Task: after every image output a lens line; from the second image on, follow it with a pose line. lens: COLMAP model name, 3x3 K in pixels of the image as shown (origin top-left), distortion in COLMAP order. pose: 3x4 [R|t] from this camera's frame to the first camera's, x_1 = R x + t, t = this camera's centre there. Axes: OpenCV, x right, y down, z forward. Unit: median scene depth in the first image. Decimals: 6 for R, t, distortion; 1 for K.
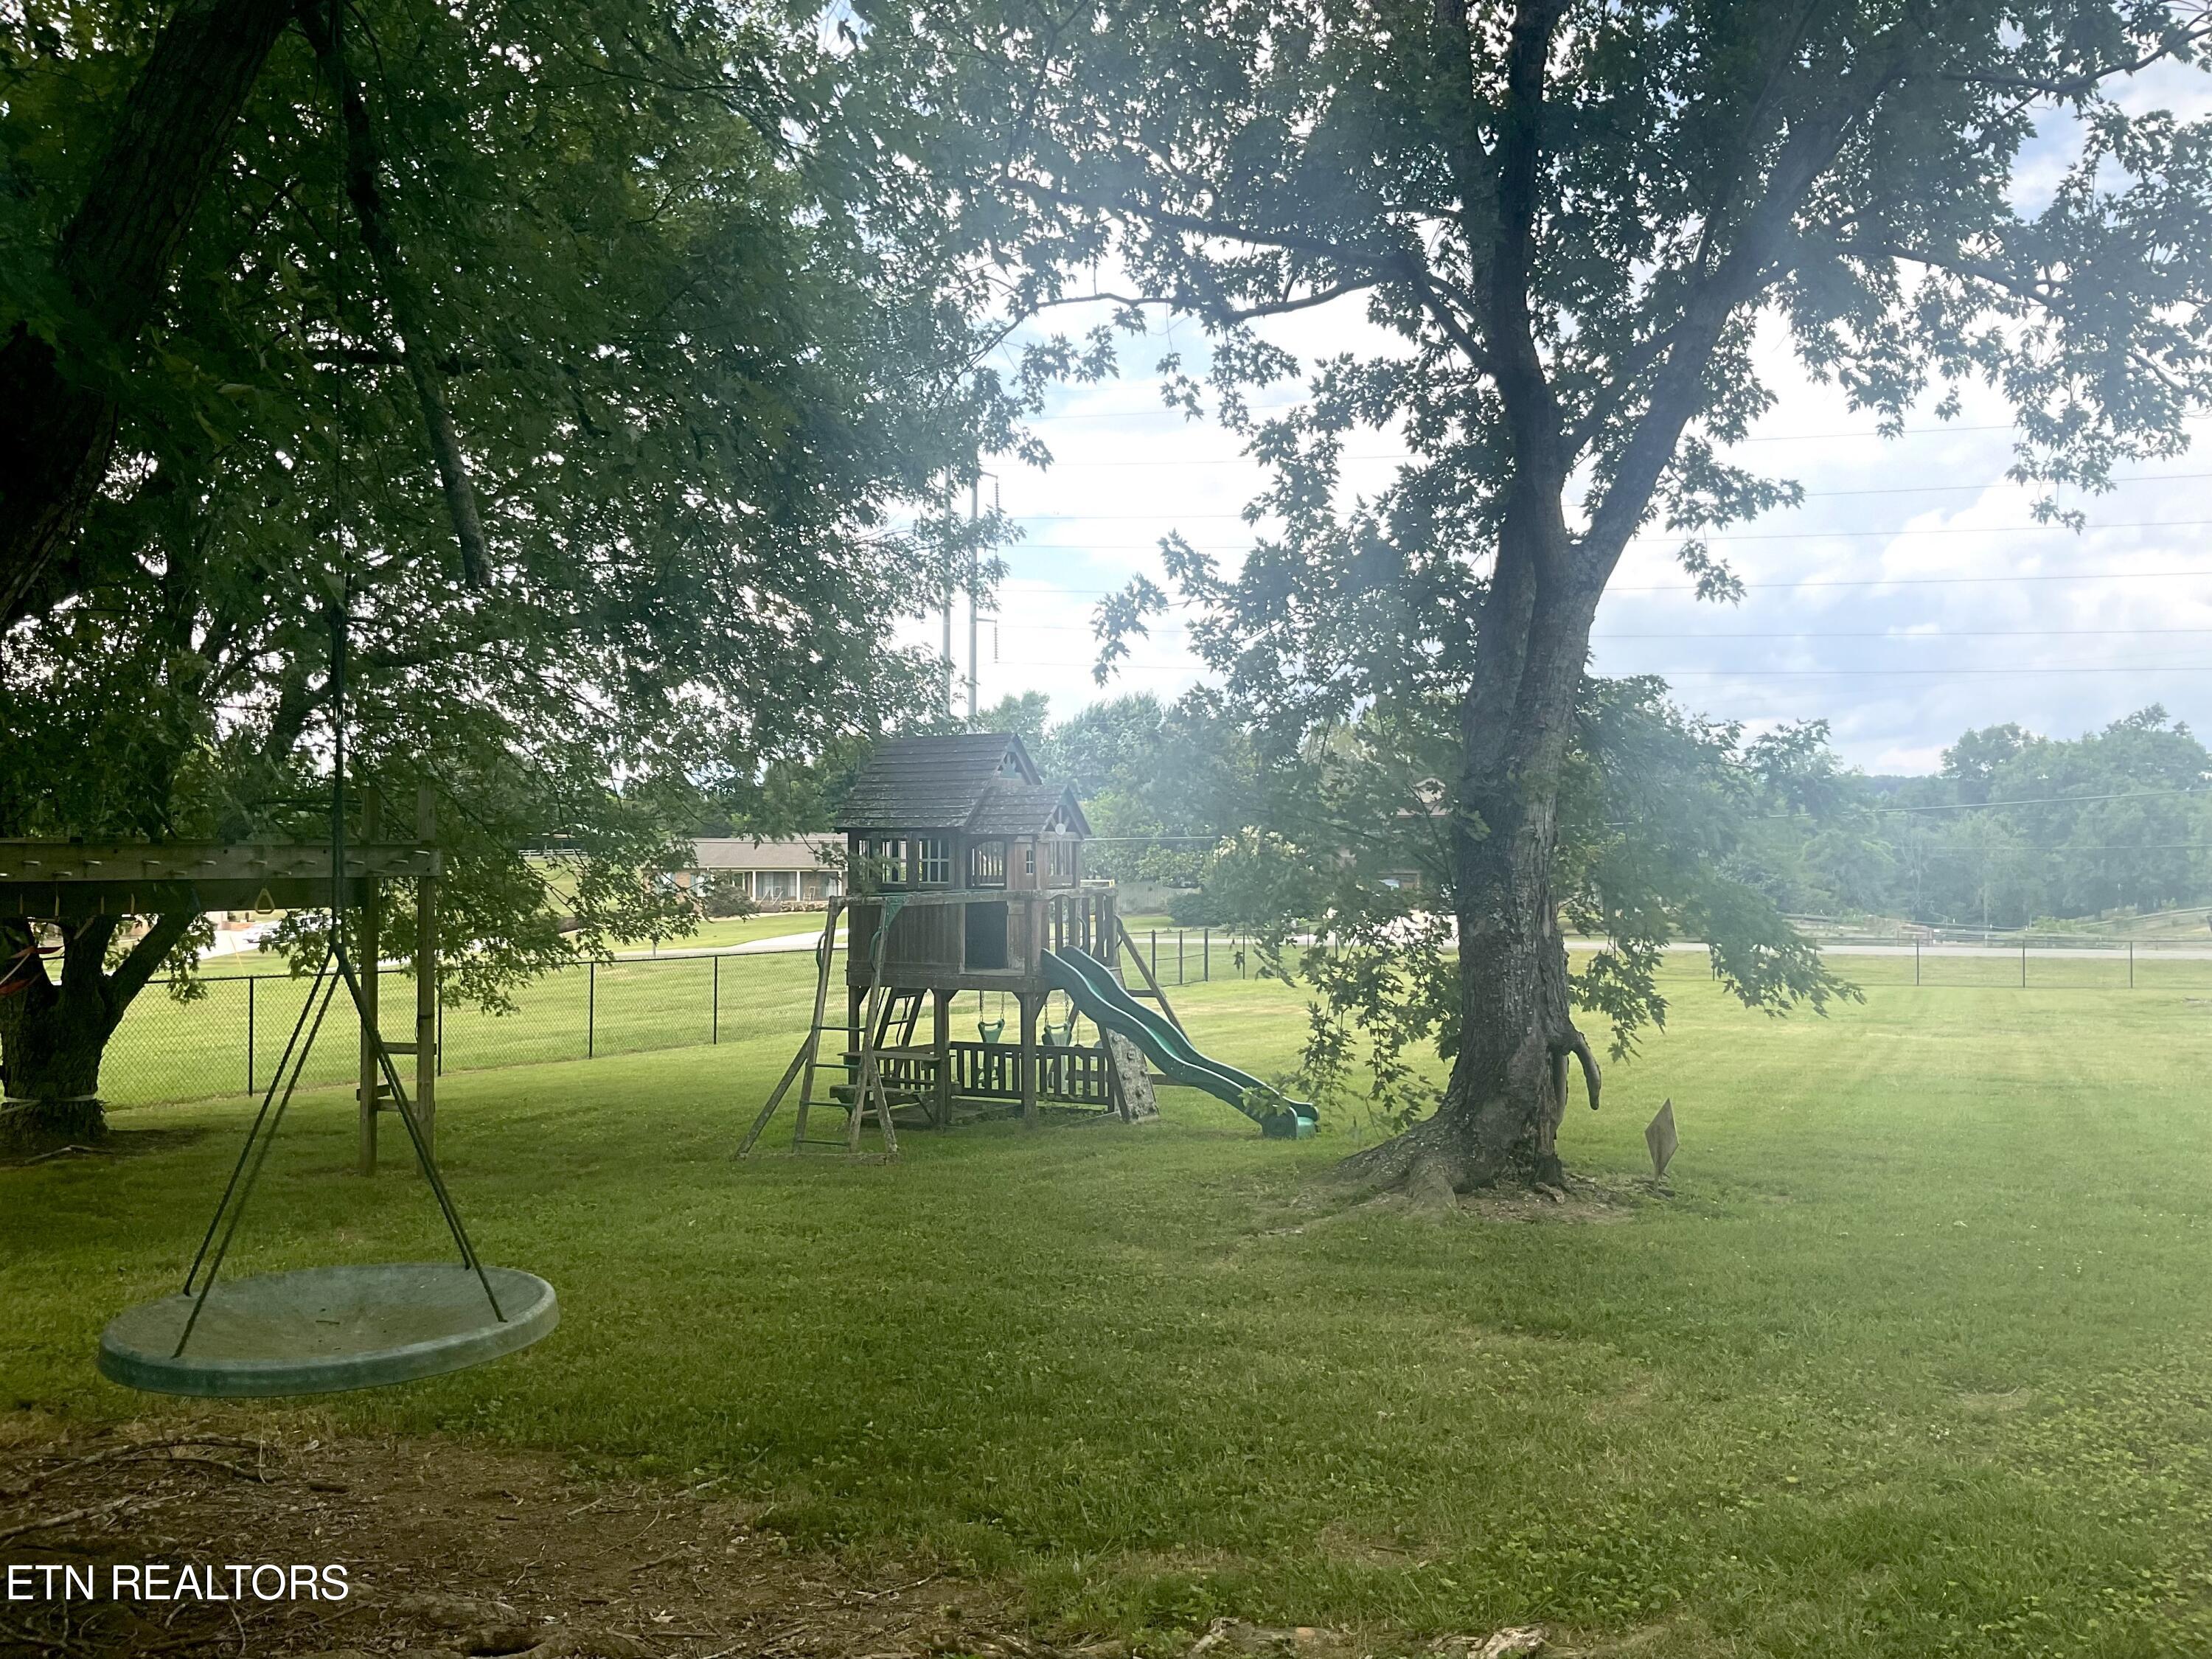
lens RADIAL K [[1843.7, 0, 1106.0], [0, 1843.7, 829.5], [0, 0, 1]] dist [0.114534, -0.206804]
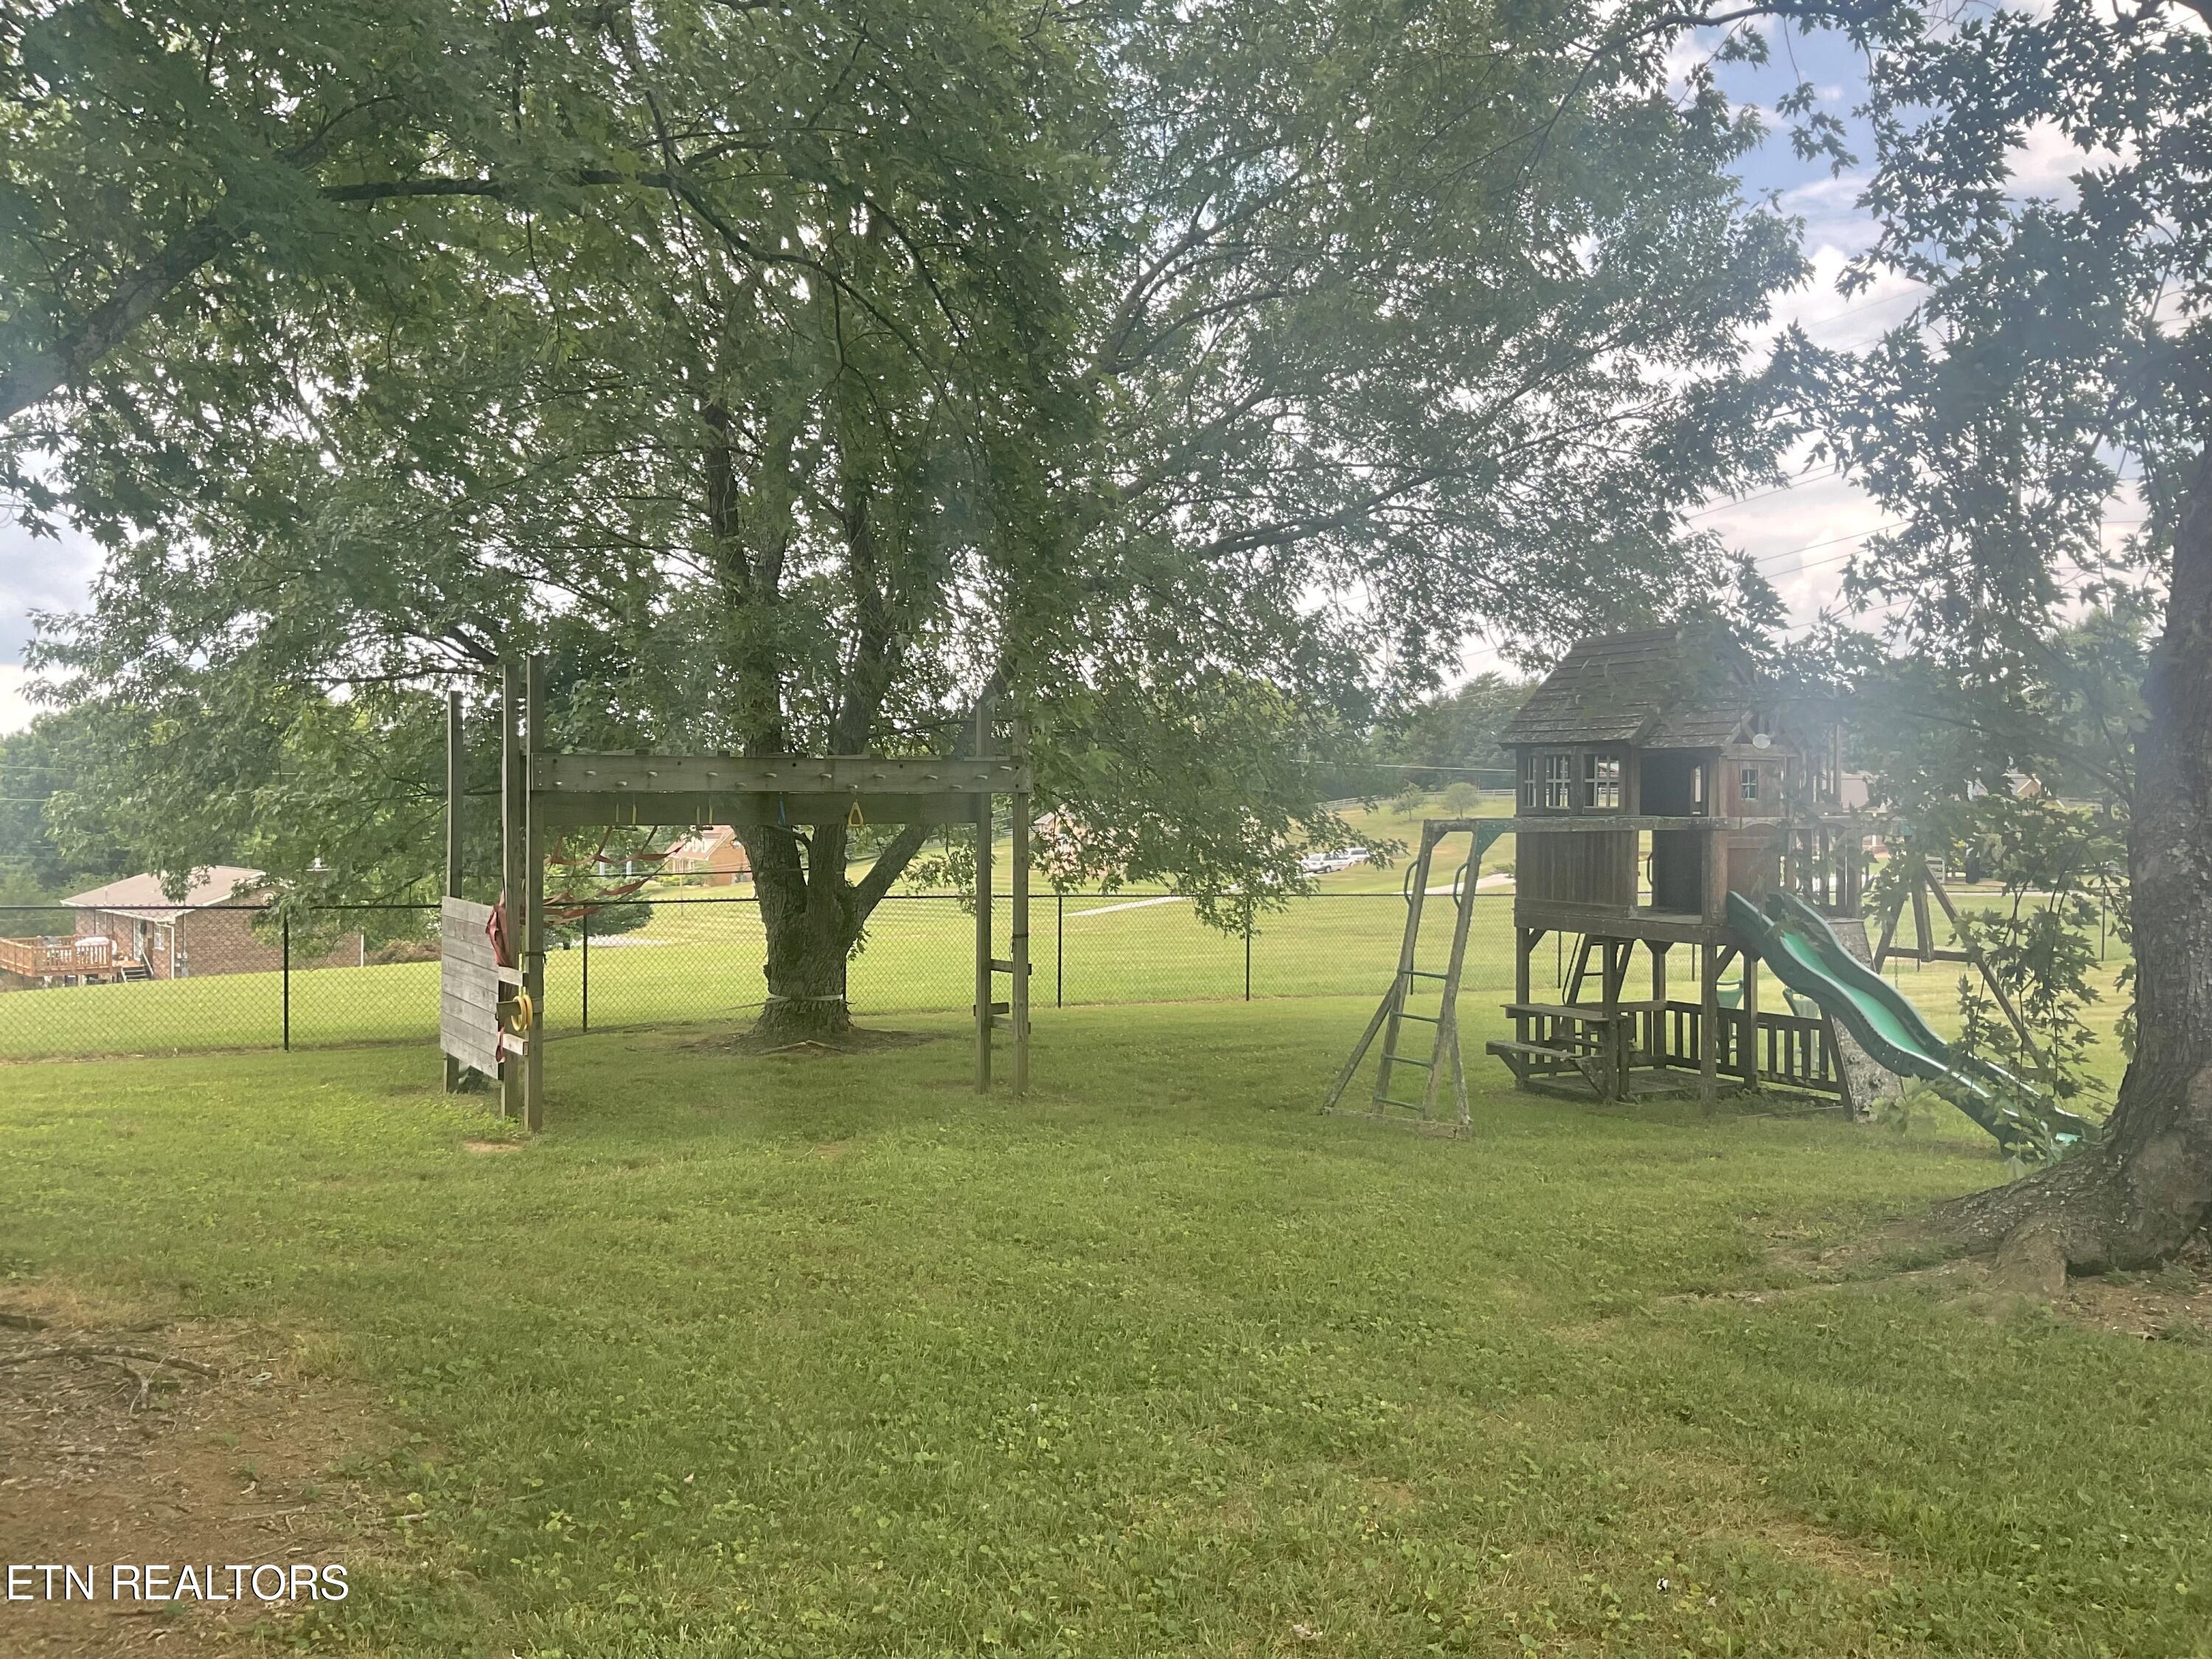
lens RADIAL K [[1843.7, 0, 1106.0], [0, 1843.7, 829.5], [0, 0, 1]] dist [0.114534, -0.206804]
pose [[0.846799, 0.013867, -0.531733, 0.186616], [0.002870, 0.999526, 0.030637, 0.014105], [0.531906, -0.027469, 0.846358, 0.201043]]
